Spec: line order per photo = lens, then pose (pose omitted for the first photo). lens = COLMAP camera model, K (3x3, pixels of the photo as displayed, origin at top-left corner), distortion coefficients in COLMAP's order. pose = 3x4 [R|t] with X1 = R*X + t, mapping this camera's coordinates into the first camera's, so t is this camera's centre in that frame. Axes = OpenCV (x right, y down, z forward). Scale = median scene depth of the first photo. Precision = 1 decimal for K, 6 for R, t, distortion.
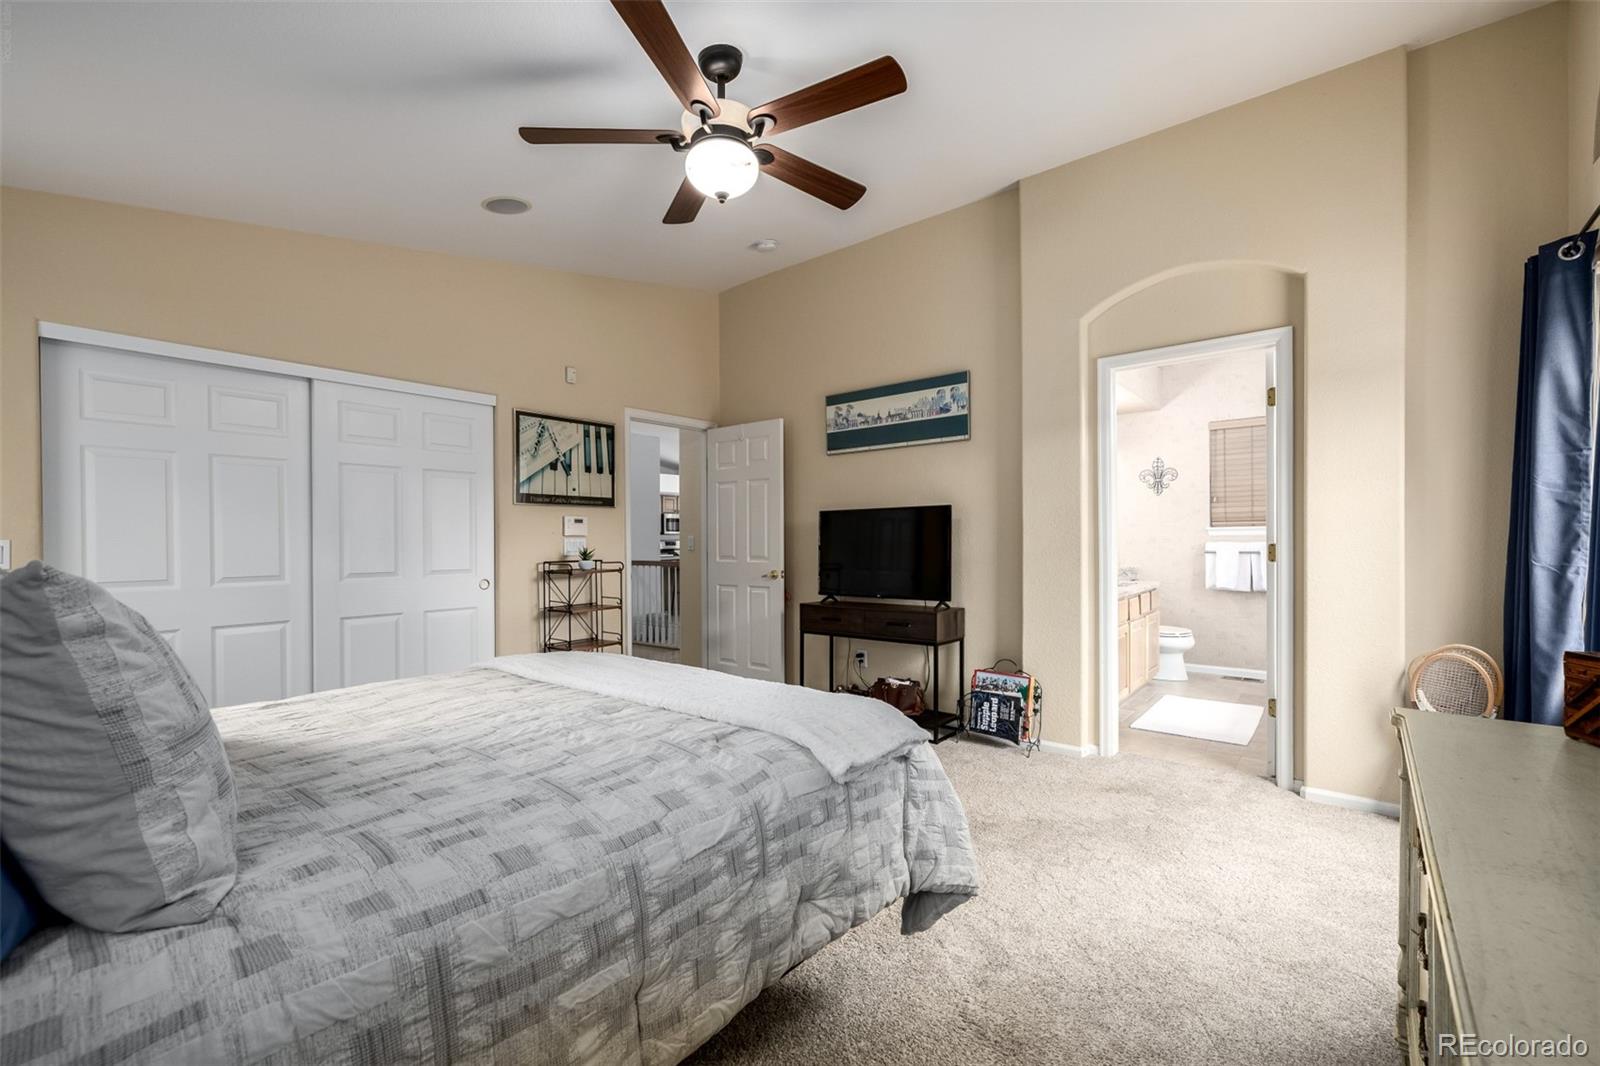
lens RADIAL K [[674.7, 0, 796.2], [0, 674.7, 549.7], [0, 0, 1]] dist [0.000188, -0.000387]
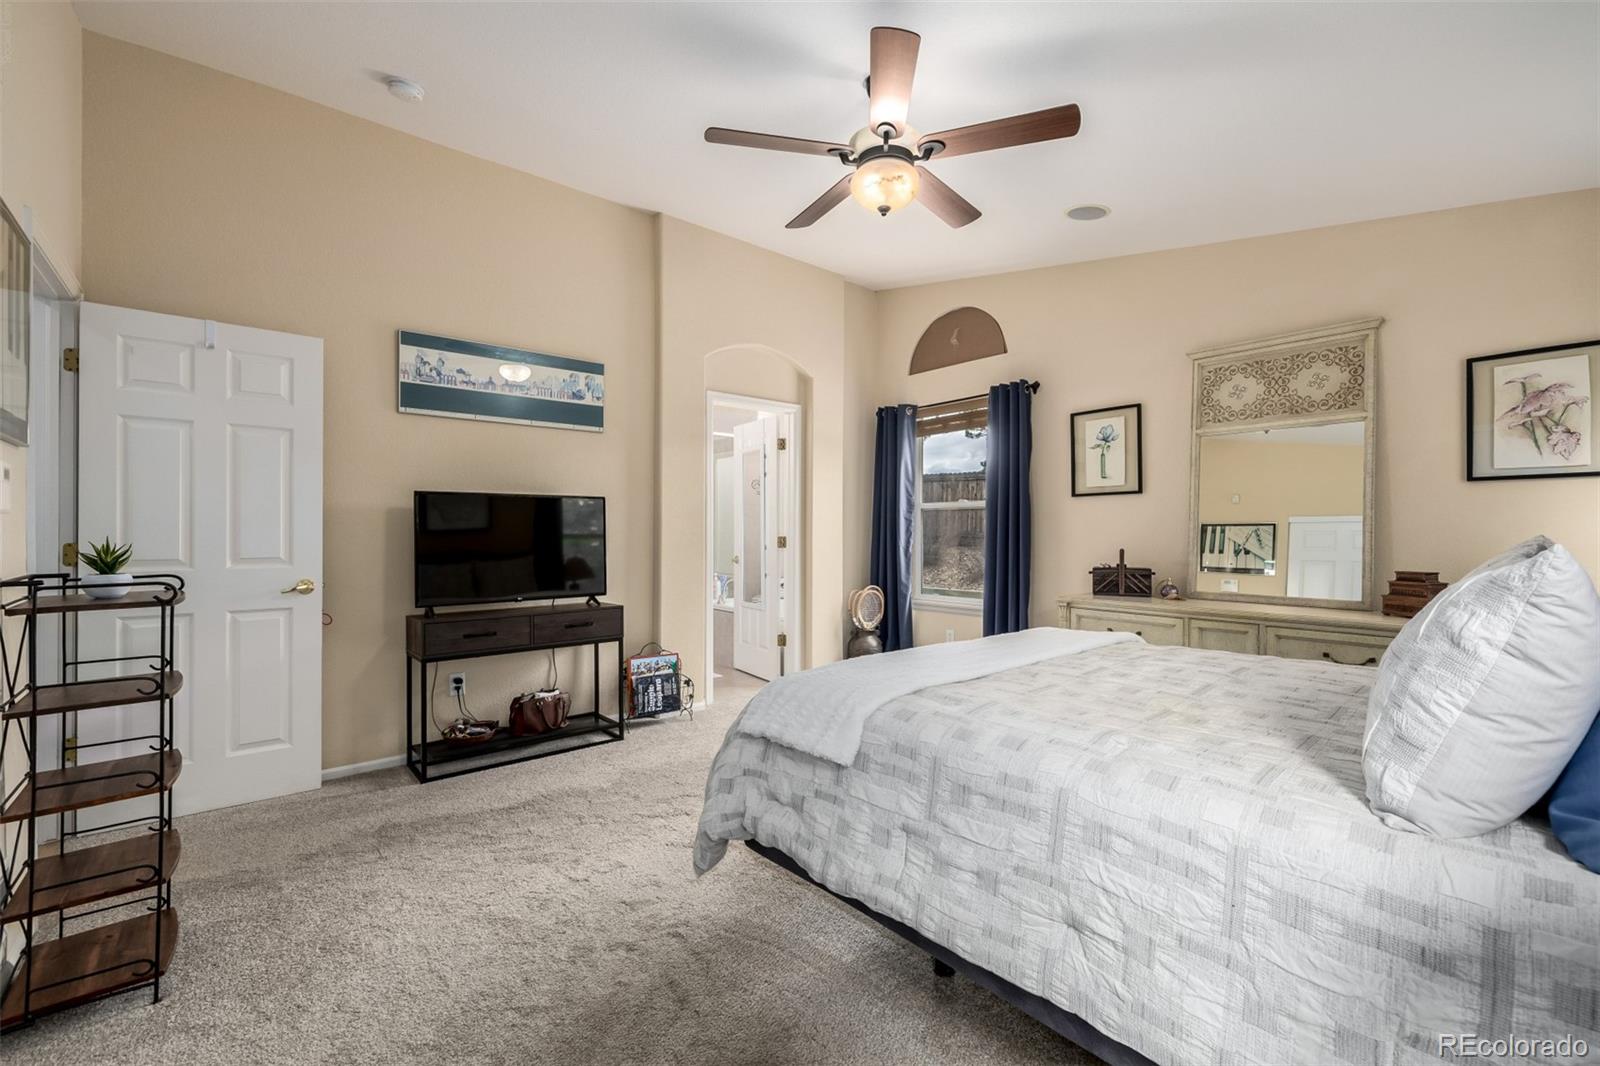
lens RADIAL K [[674.7, 0, 788.3], [0, 674.7, 528.9], [0, 0, 1]] dist [0.000188, -0.000387]
pose [[0.184713, 0.005226, 0.982779, -0.730554], [0.004638, 0.999970, -0.006190, -0.013638], [-0.982782, 0.005701, 0.184683, 0.588353]]
